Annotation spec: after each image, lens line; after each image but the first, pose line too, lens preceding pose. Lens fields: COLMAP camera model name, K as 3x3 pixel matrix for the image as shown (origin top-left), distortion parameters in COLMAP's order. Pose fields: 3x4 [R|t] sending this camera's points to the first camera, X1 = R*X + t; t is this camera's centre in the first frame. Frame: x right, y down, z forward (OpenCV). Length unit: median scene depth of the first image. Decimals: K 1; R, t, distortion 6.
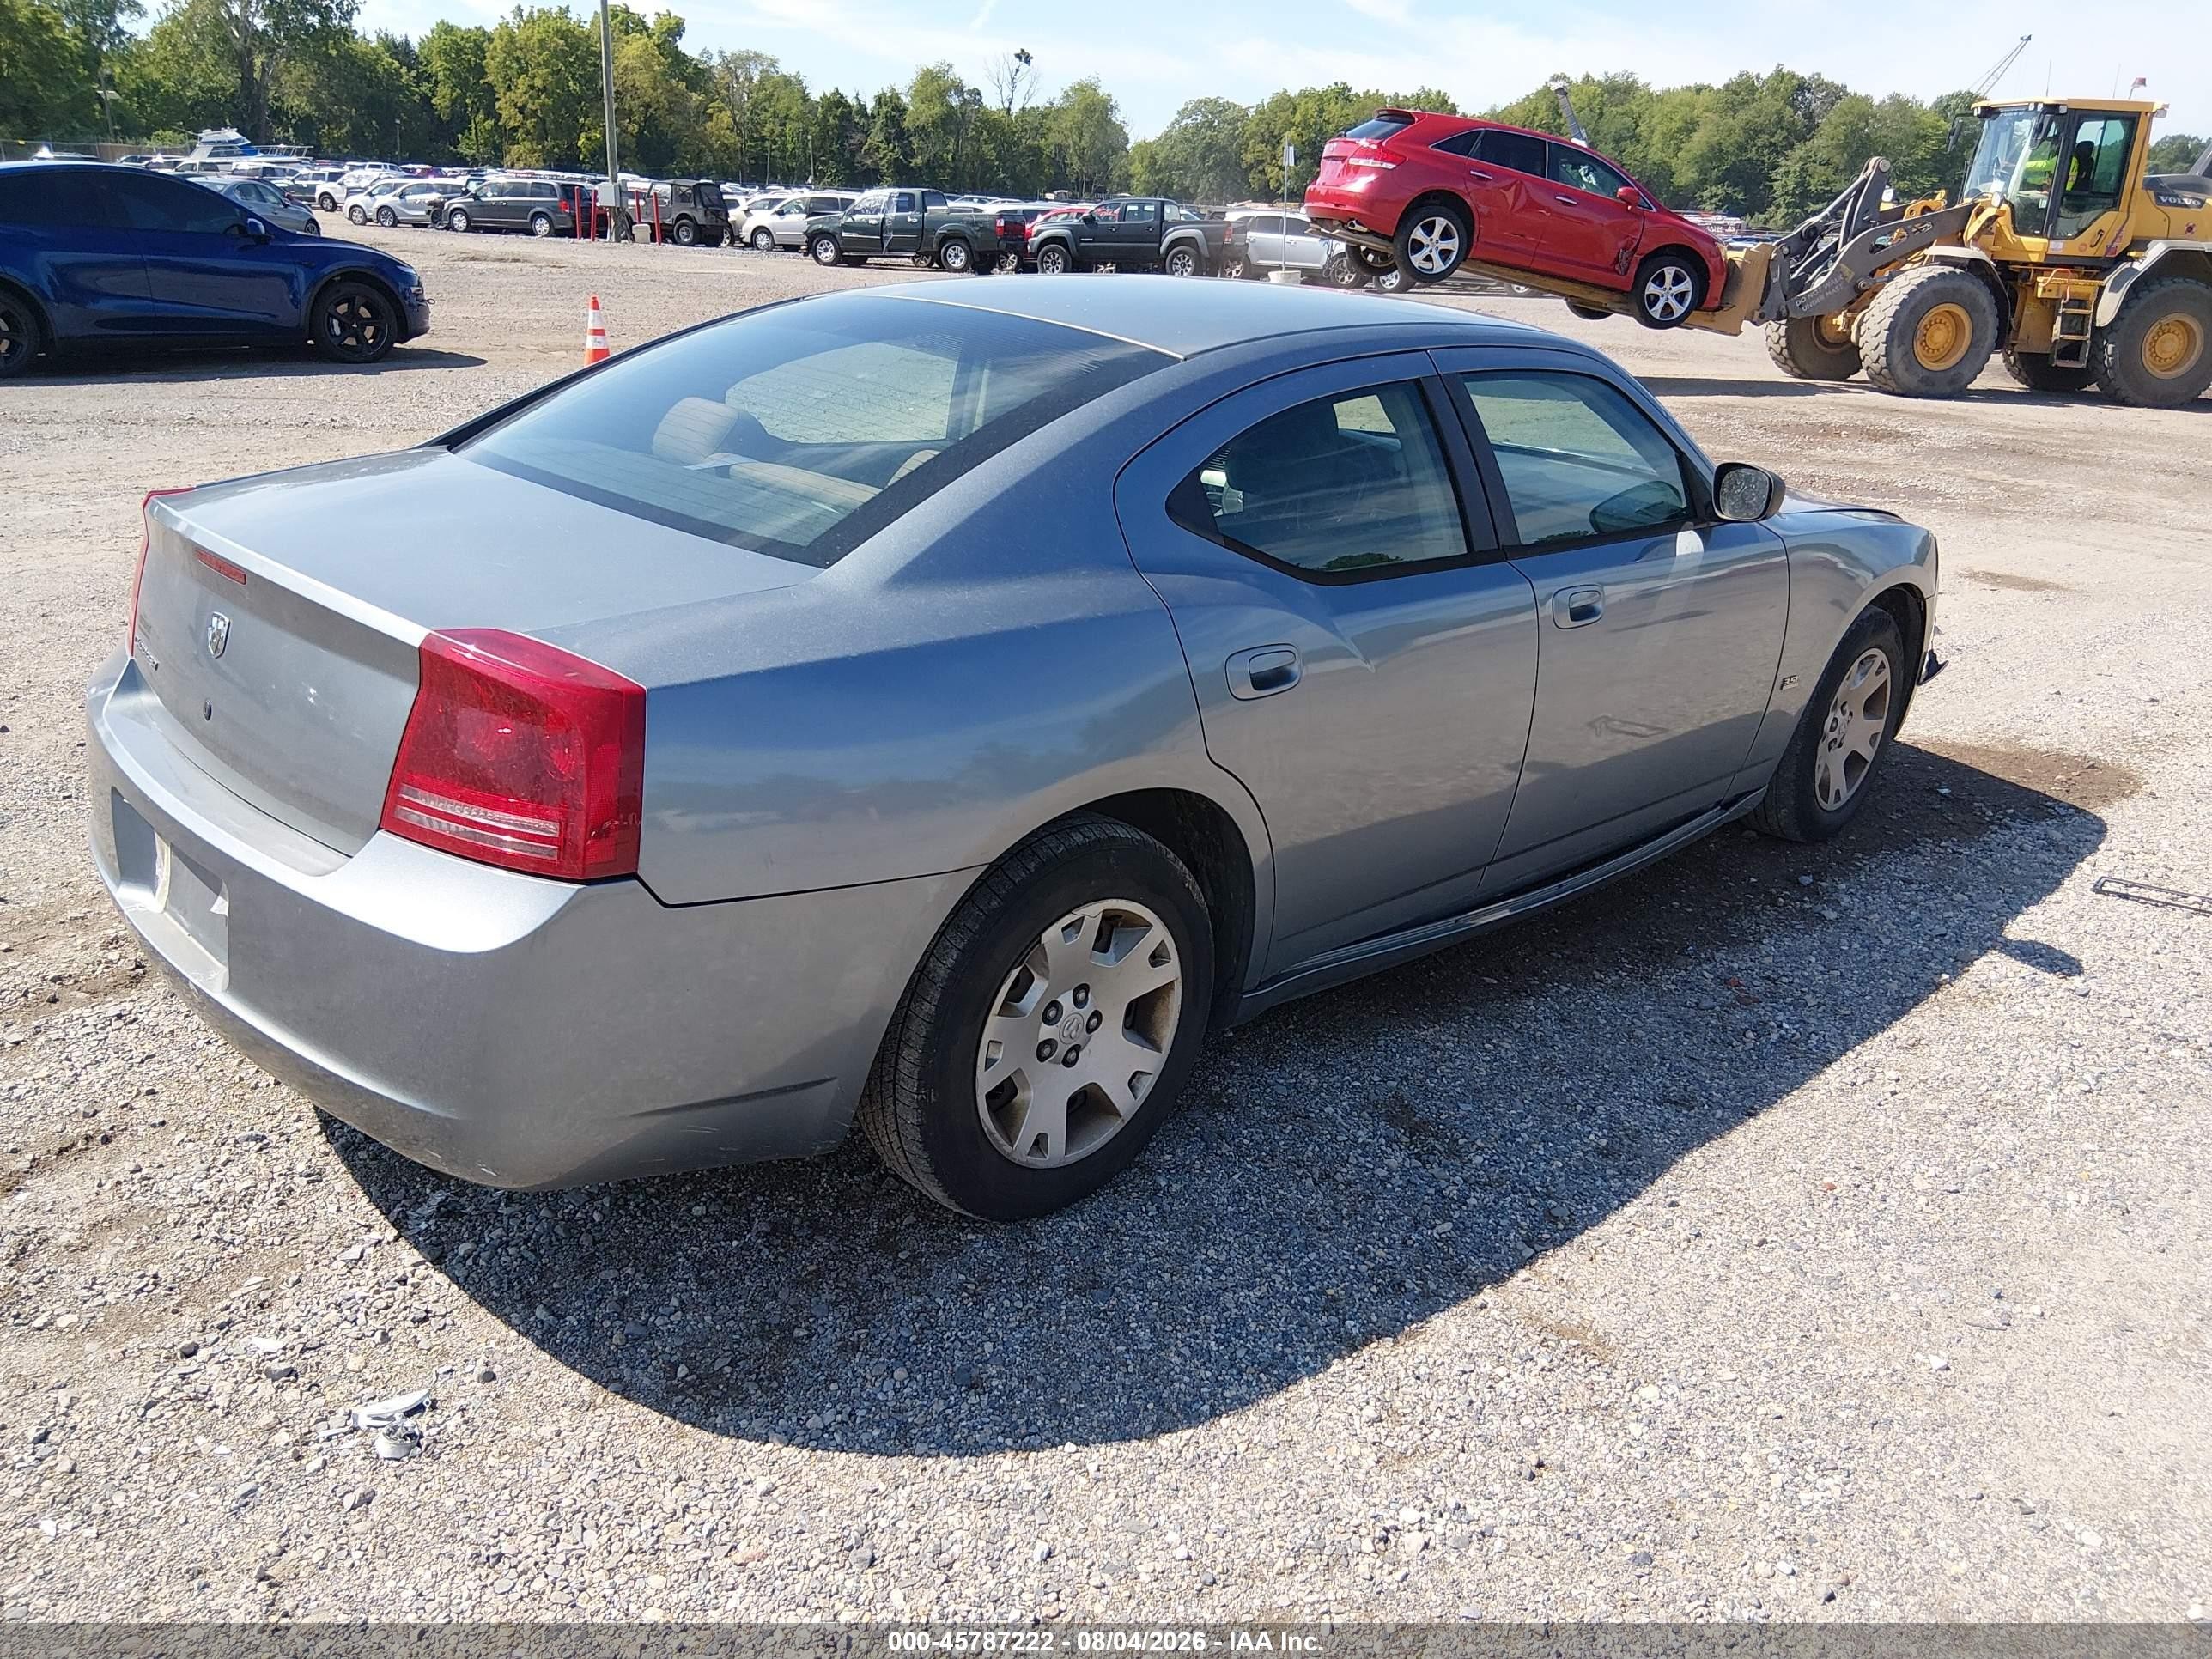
lens RADIAL K [[1712.9, 0, 1106.0], [0, 1712.9, 829.5], [0, 0, 1]] dist [0.092292, -0.125677]
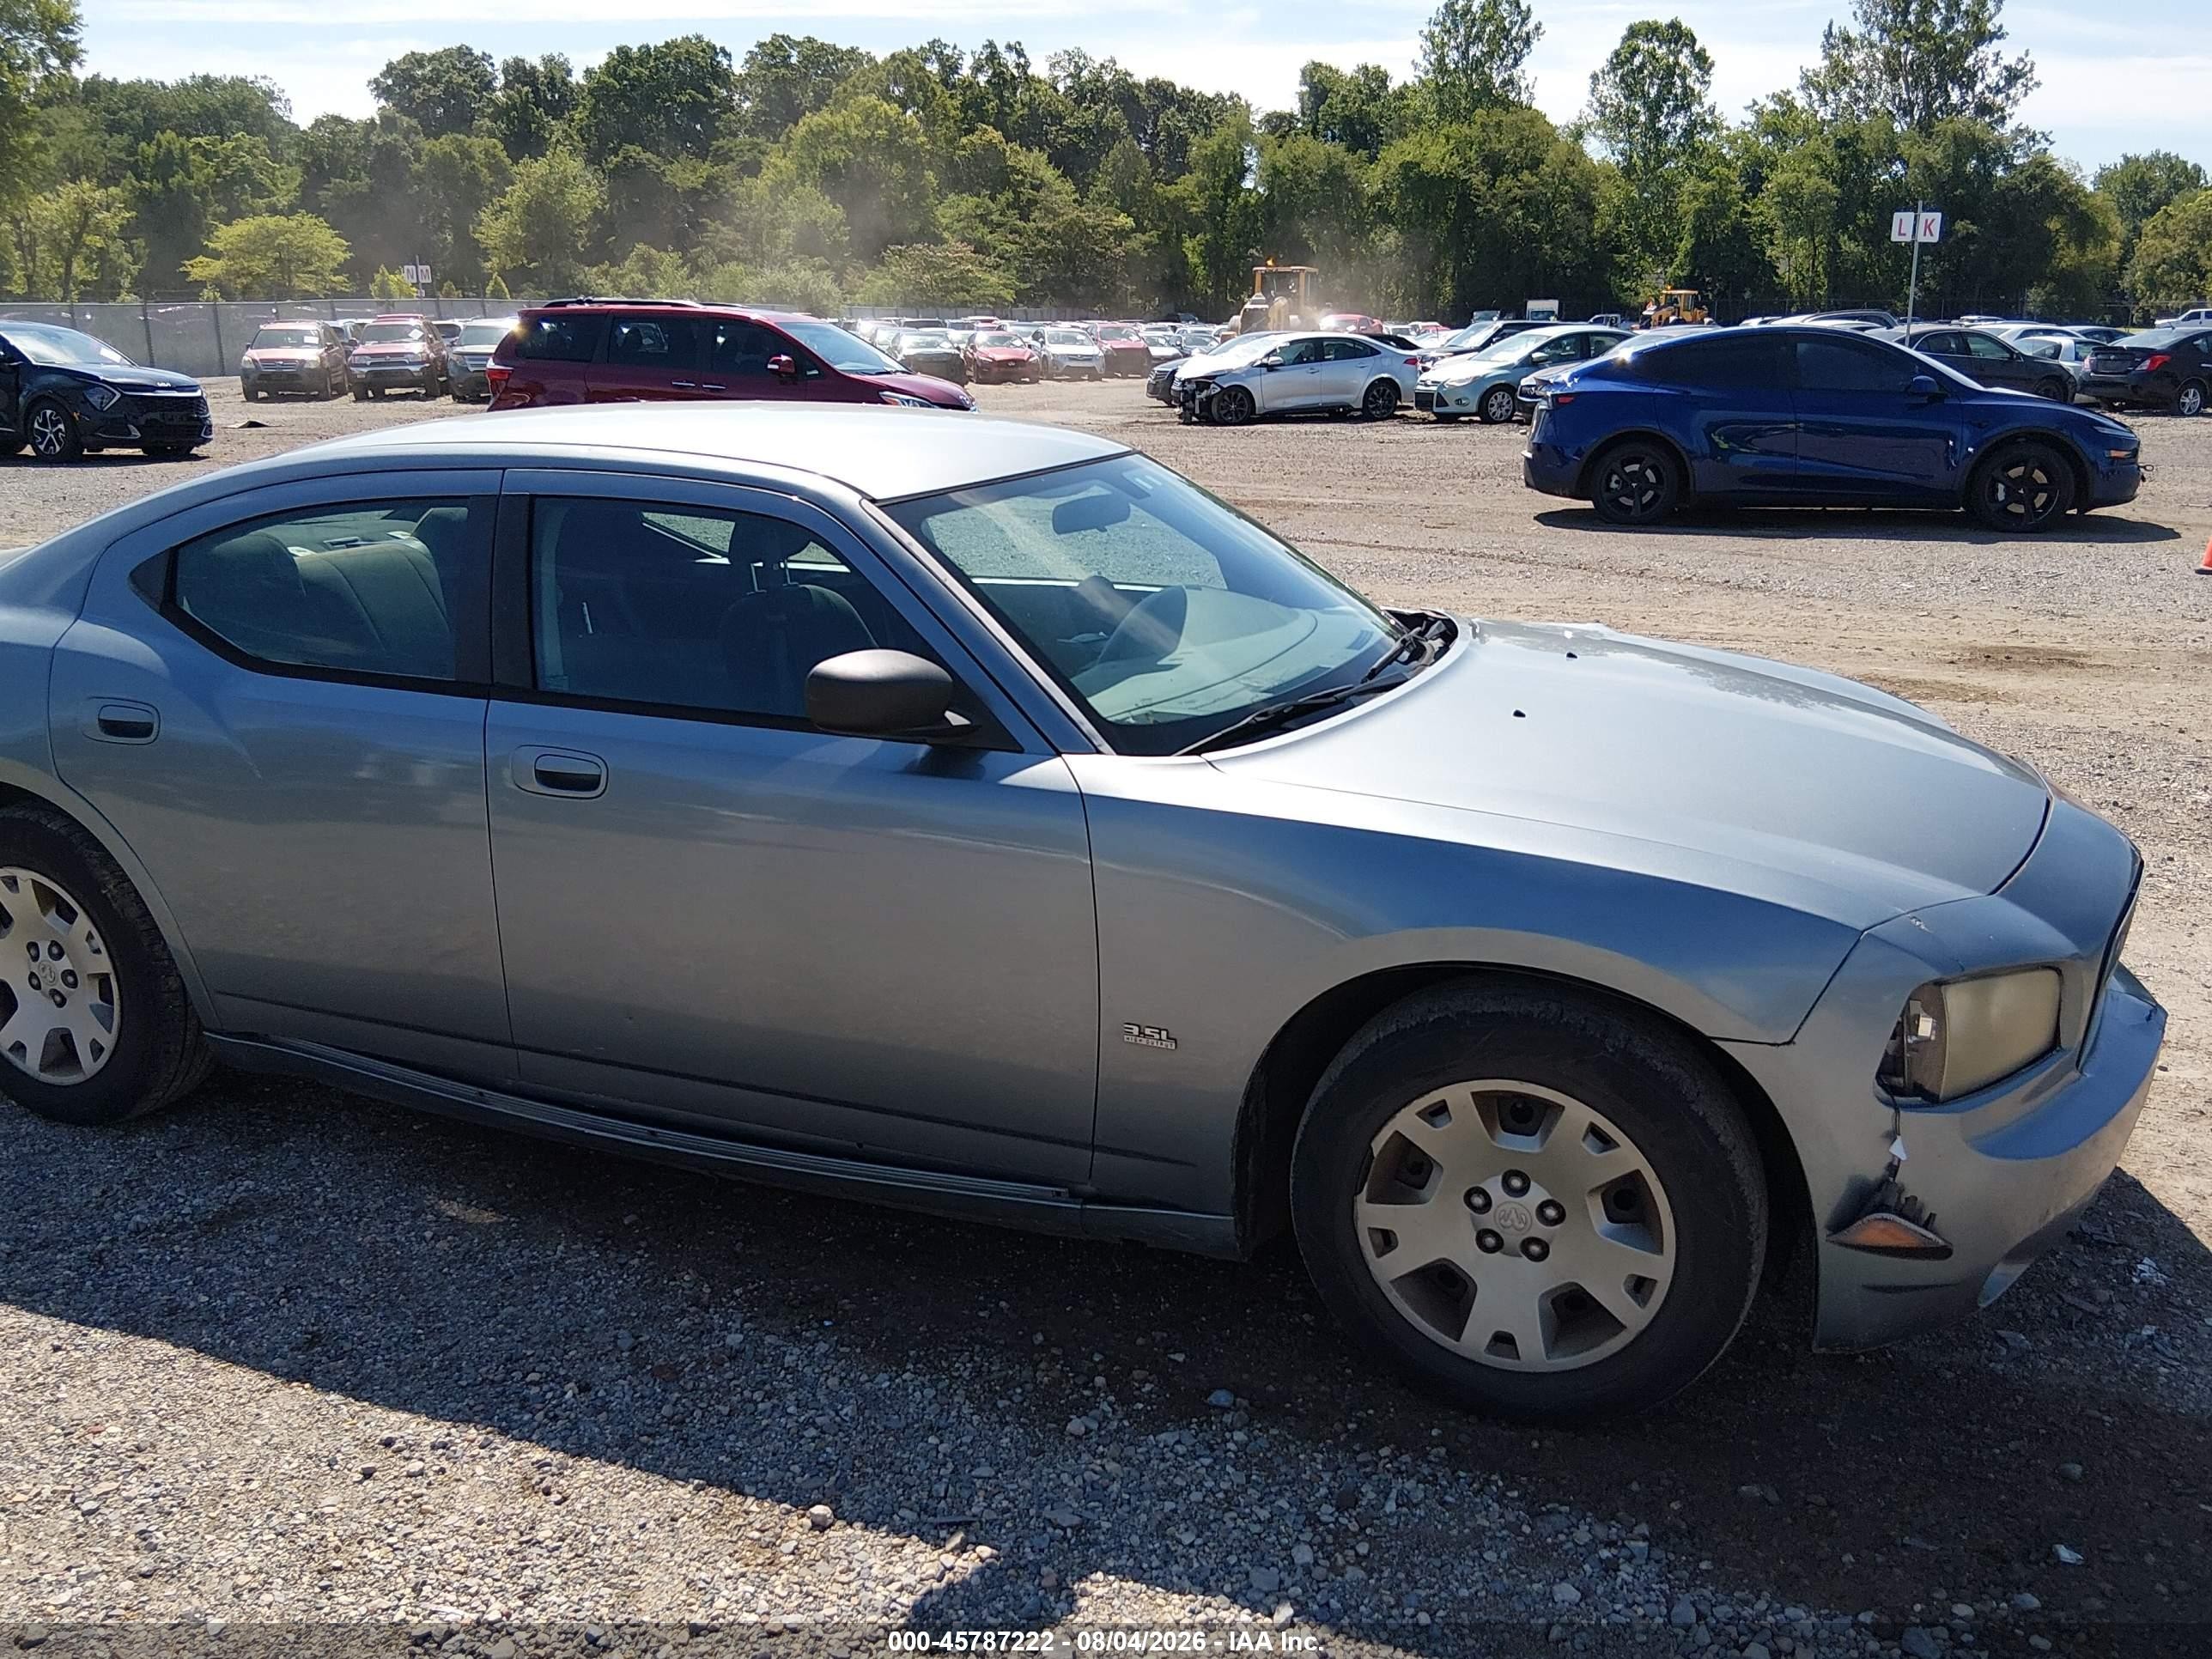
lens RADIAL K [[1980.1, 0, 1106.0], [0, 1980.1, 829.5], [0, 0, 1]] dist [0.132508, -0.273693]
pose [[0.387627, 0.187275, -0.902593, 0.127937], [-0.294961, 0.952866, 0.071032, -0.025437], [0.873352, 0.238695, 0.424595, 0.083504]]
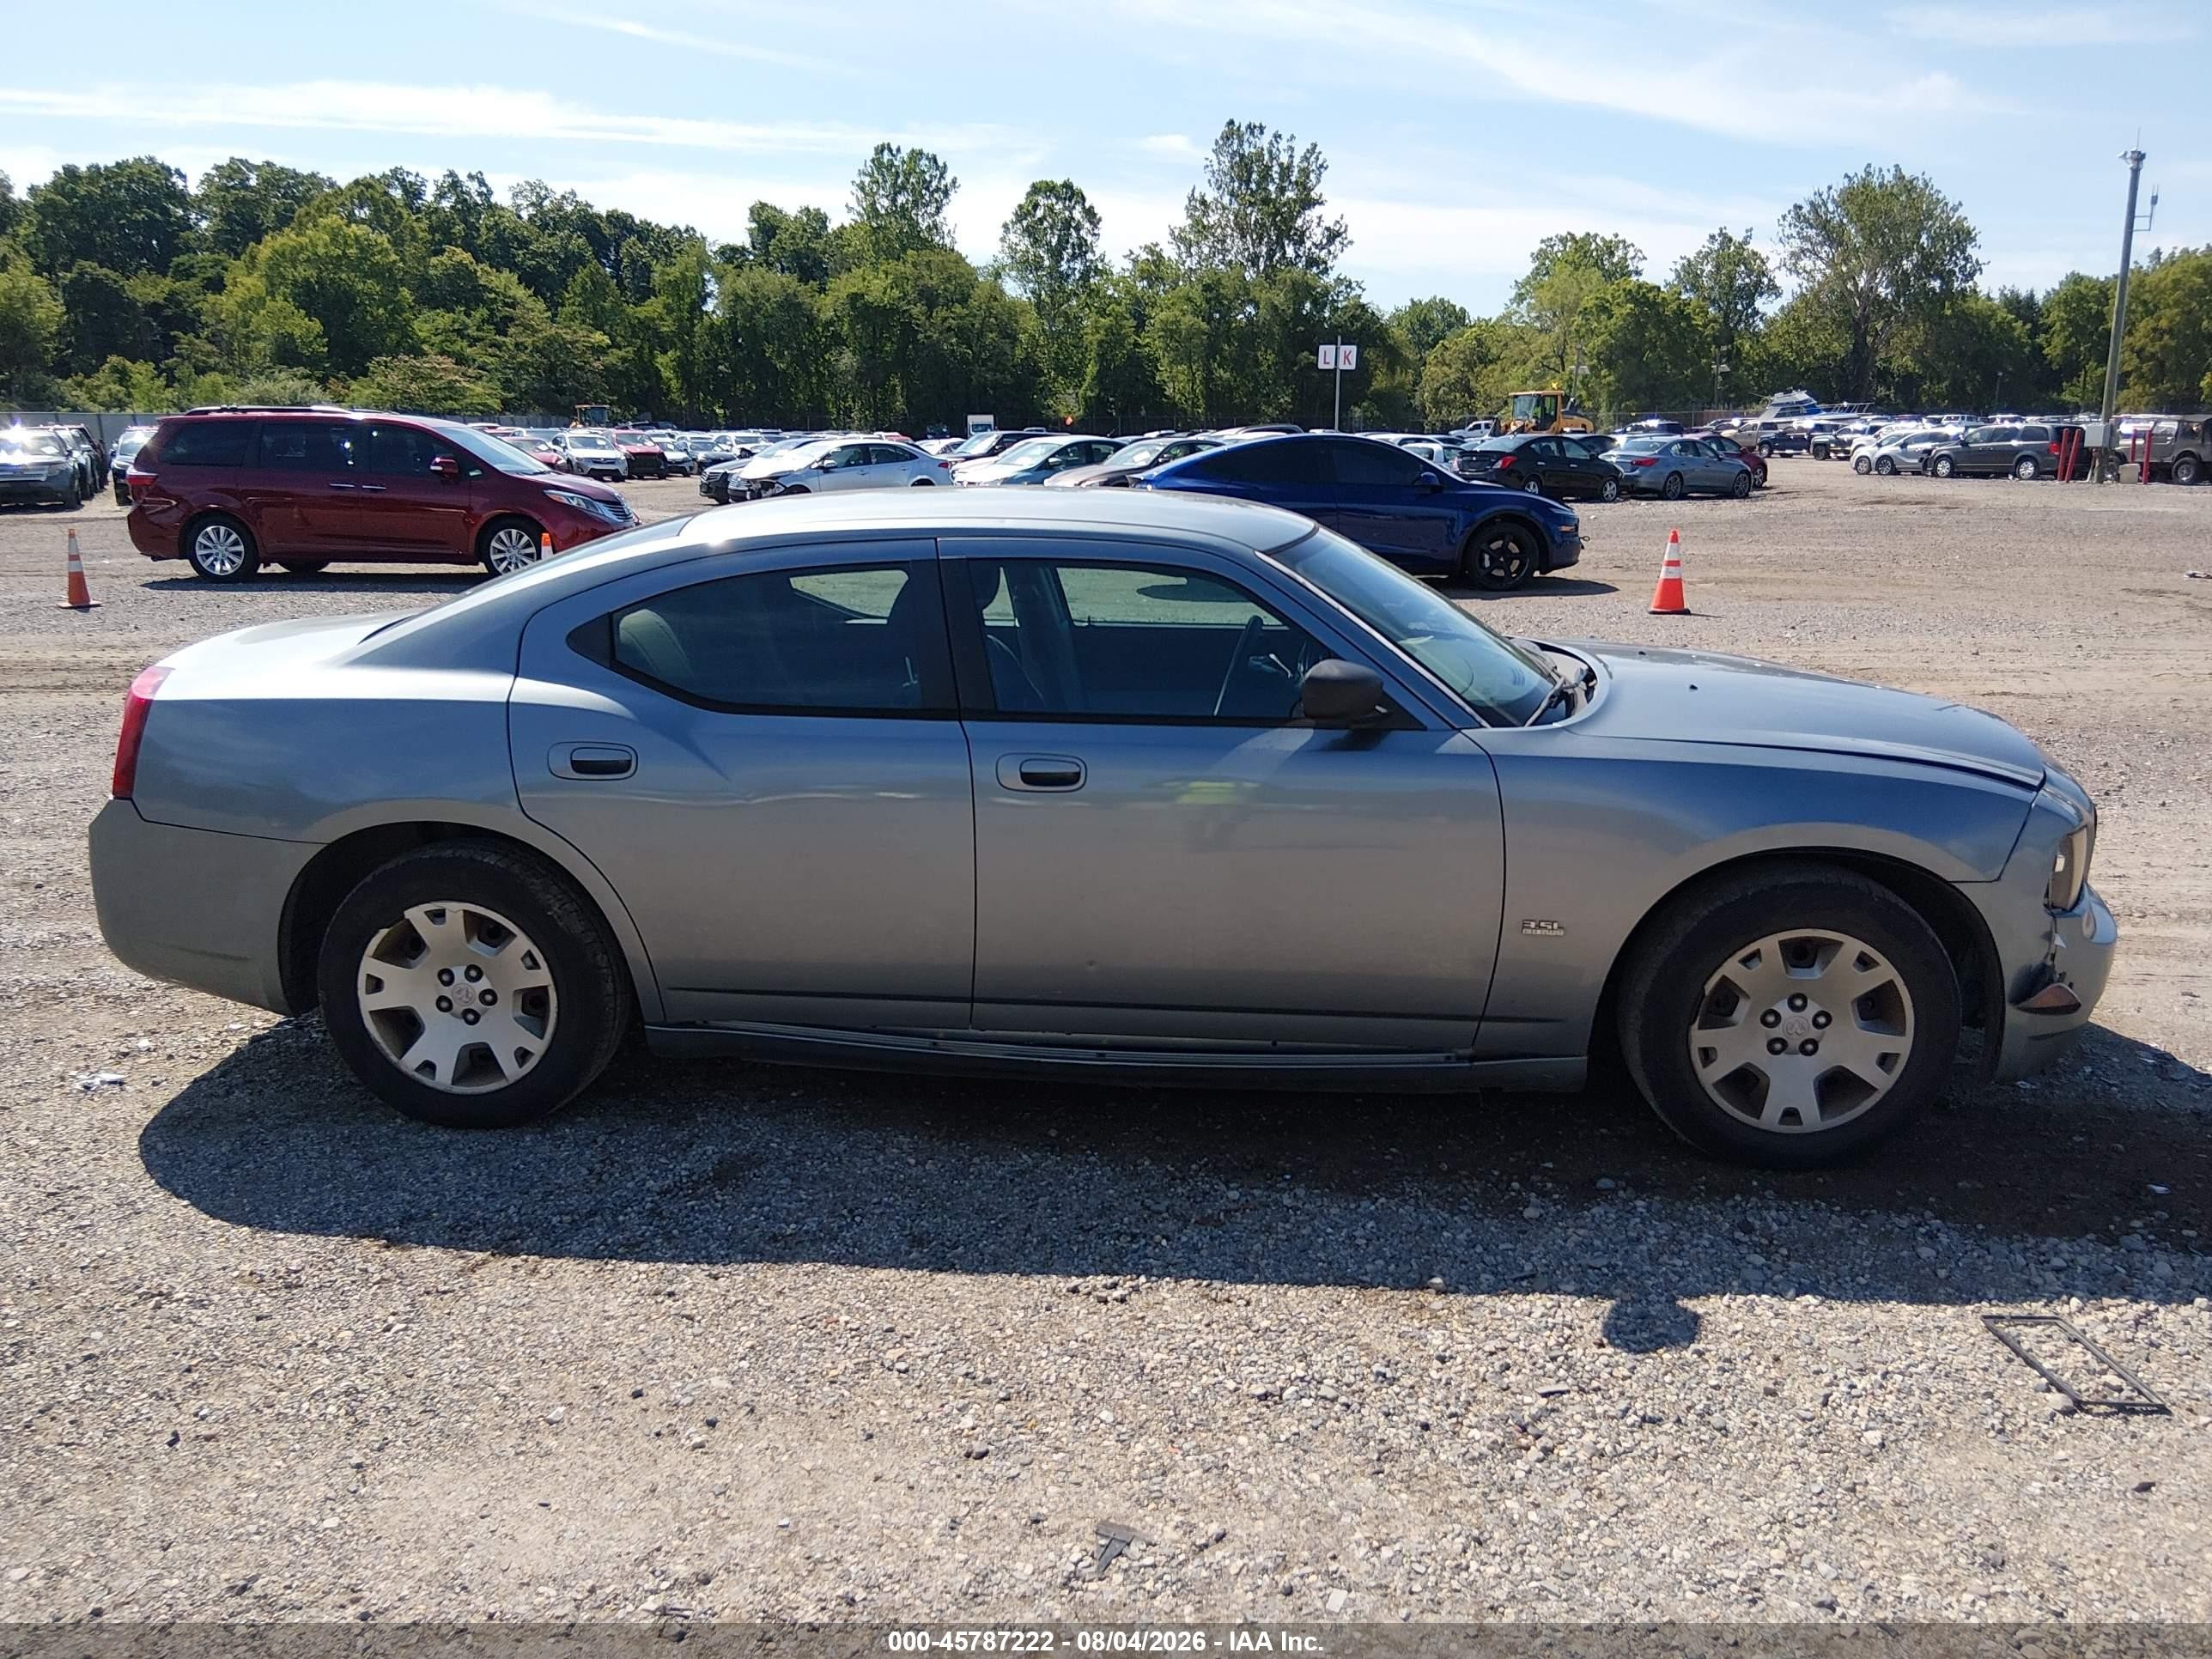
lens RADIAL K [[1760.7, 0, 1149.4], [0, 1760.7, 832.3], [0, 0, 1]] dist [0.098422, -0.174878]
pose [[0.656579, 0.125274, -0.743782, 0.114810], [-0.226618, 0.973314, -0.036116, -0.007095], [0.719408, 0.192267, 0.667446, 0.033207]]
